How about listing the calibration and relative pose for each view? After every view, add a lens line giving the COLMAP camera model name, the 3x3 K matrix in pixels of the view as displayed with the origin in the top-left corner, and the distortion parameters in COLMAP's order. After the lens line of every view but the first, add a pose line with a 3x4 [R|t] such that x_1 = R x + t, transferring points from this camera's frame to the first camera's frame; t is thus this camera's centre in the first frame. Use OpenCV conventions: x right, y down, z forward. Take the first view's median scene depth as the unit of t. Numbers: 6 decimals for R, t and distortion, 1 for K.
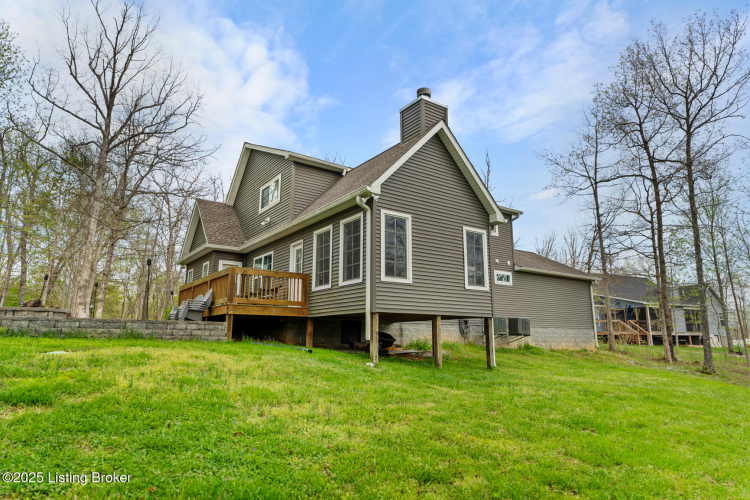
lens RADIAL K [[464.9, 0, 375.0], [0, 464.9, 250.0], [0, 0, 1]] dist [0.004874, 0.000440]
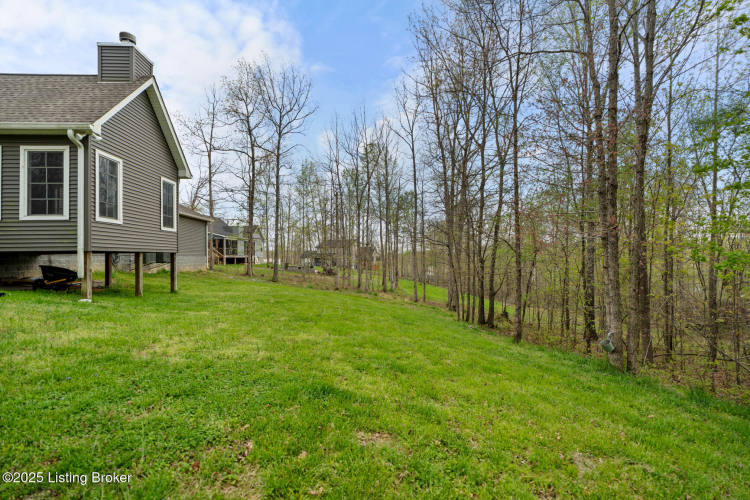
lens RADIAL K [[347.7, 0, 375.0], [0, 347.7, 250.0], [0, 0, 1]] dist [-0.001341, -0.000315]
pose [[0.526947, 0.008255, 0.849858, -0.263135], [-0.152723, 0.984596, 0.085131, -0.025079], [-0.836064, -0.174653, 0.520090, 0.056471]]
